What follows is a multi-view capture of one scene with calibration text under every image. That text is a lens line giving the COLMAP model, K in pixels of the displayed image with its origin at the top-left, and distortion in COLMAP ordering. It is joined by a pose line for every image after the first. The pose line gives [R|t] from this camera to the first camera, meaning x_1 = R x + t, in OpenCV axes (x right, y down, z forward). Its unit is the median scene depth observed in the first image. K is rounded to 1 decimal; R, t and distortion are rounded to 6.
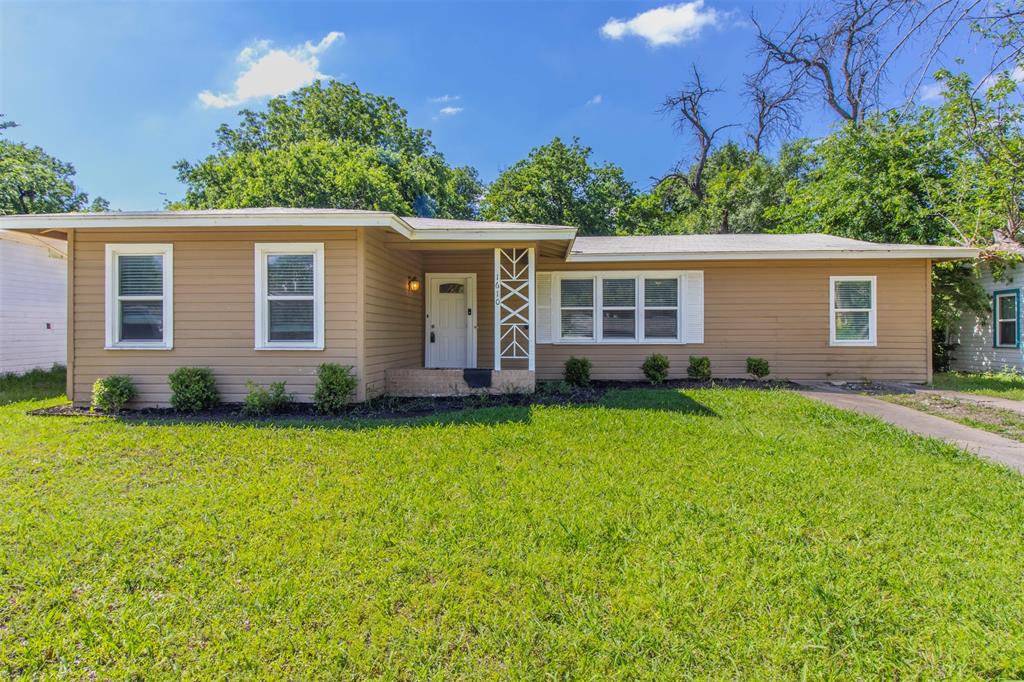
lens RADIAL K [[602.3, 0, 511.3], [0, 602.3, 335.4], [0, 0, 1]] dist [-0.000065, 0.000464]
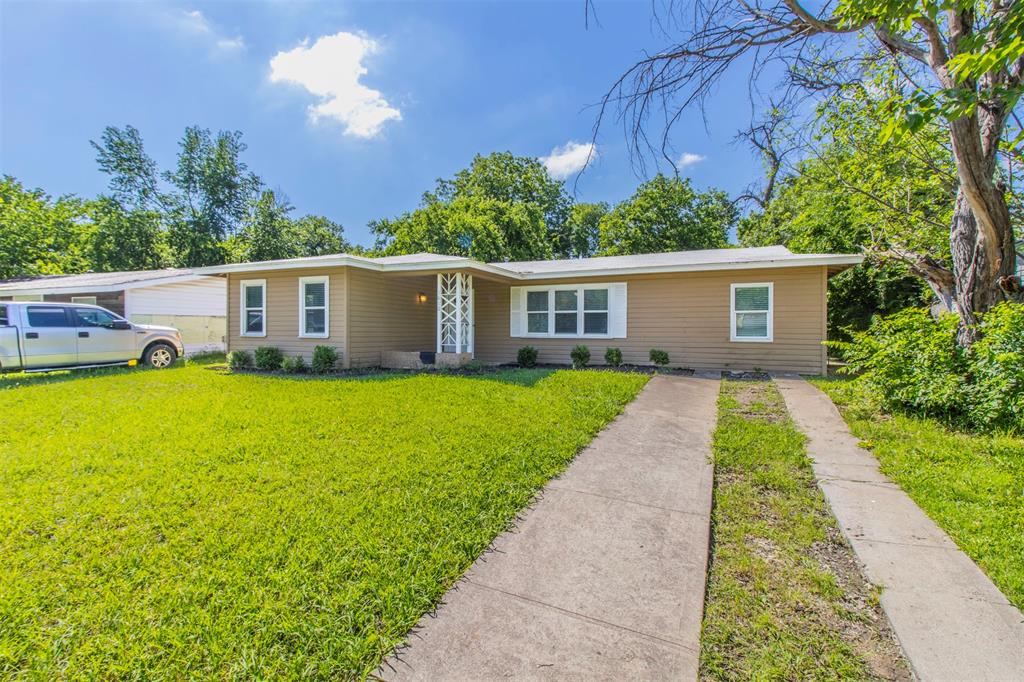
lens RADIAL K [[473.6, 0, 512.6], [0, 473.6, 338.3], [0, 0, 1]] dist [0.000268, -0.000157]
pose [[0.929703, 0.011991, -0.368115, 0.534072], [-0.008587, 0.999904, 0.010882, 0.004982], [0.368210, -0.006956, 0.929717, -0.052573]]
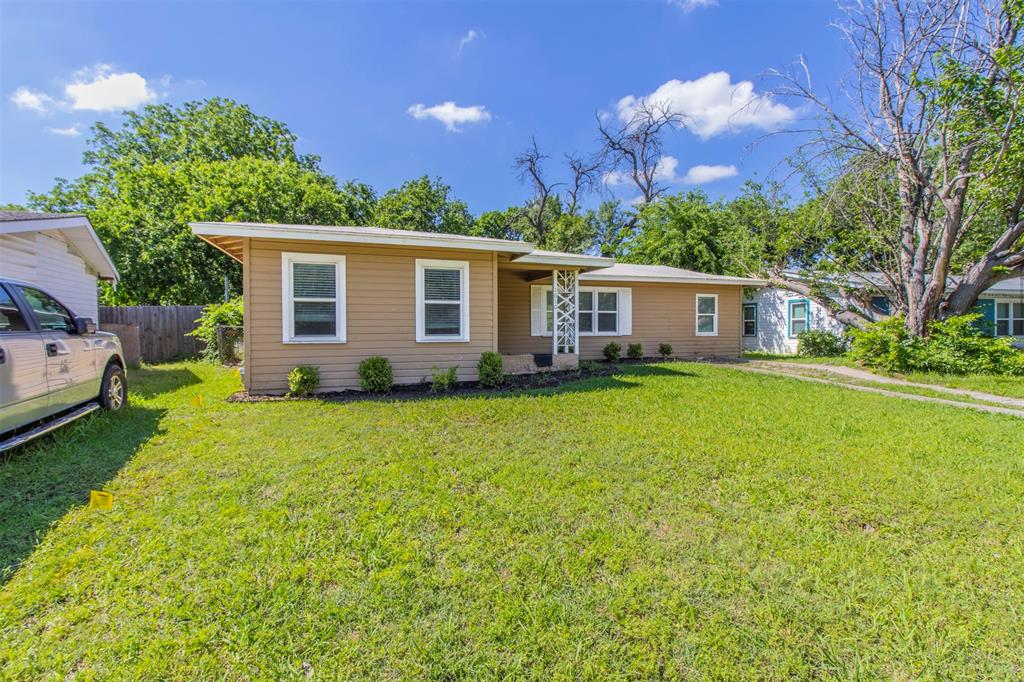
lens RADIAL K [[473.6, 0, 510.9], [0, 473.6, 339.2], [0, 0, 1]] dist [0.000268, -0.000157]
pose [[0.923028, -0.010906, 0.384577, -0.497250], [0.003659, 0.999802, 0.019571, -0.001107], [-0.384715, -0.016658, 0.922885, -0.006607]]
